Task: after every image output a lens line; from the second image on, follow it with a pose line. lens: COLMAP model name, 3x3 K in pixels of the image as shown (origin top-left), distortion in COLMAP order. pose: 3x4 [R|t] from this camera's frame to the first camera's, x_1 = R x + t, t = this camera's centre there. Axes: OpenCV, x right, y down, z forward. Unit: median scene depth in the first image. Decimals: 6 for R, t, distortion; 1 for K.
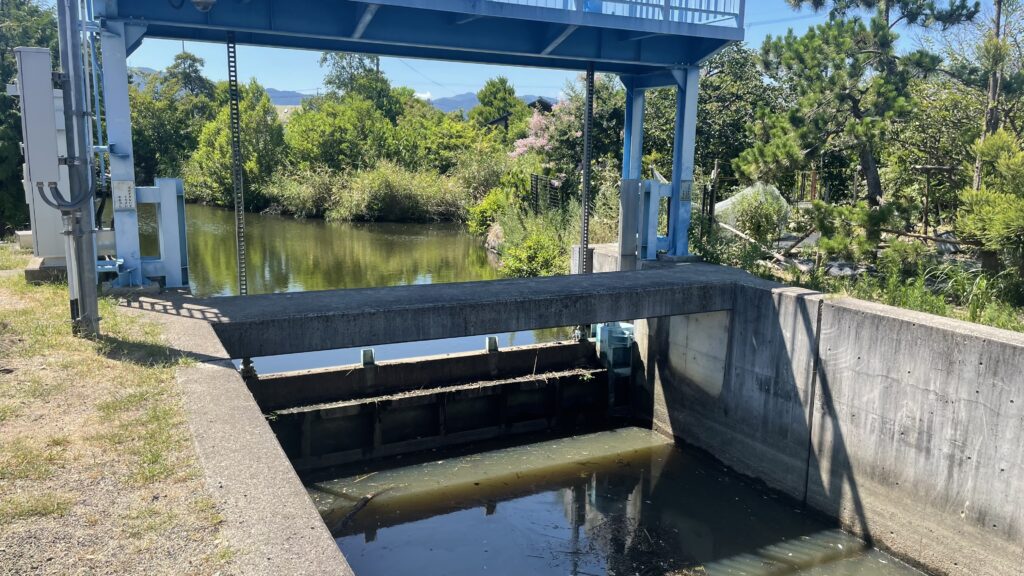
lens RADIAL K [[842.1, 0, 507.1], [0, 842.1, 284.7], [0, 0, 1]] dist [0.080346, -0.010051]
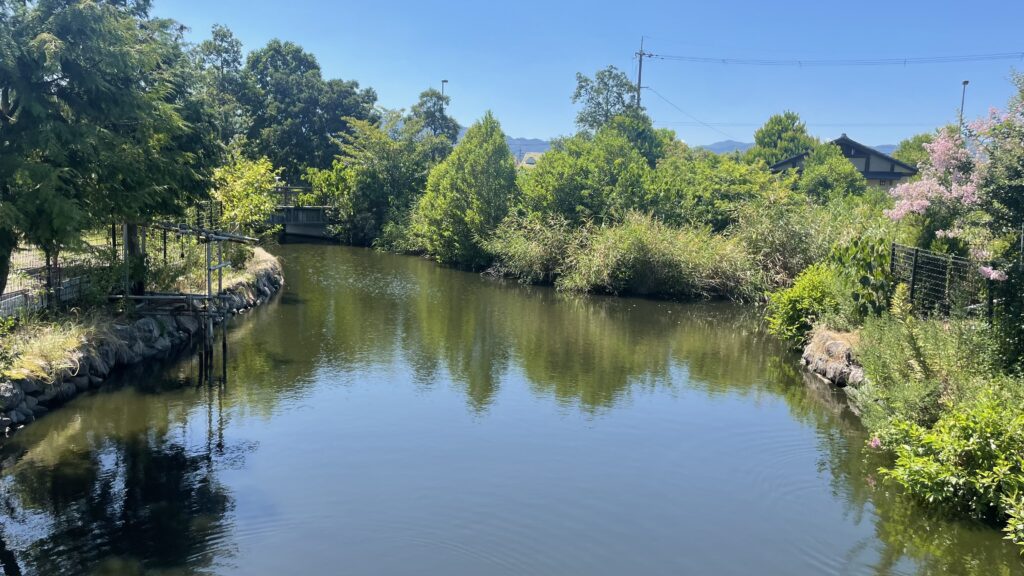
lens RADIAL K [[842.1, 0, 511.5], [0, 842.1, 286.0], [0, 0, 1]] dist [0.080346, -0.010051]
pose [[0.957196, 0.051816, -0.284764, -0.035513], [-0.067025, 0.996784, -0.043920, -0.040959], [0.281573, 0.061126, 0.957591, 0.250978]]
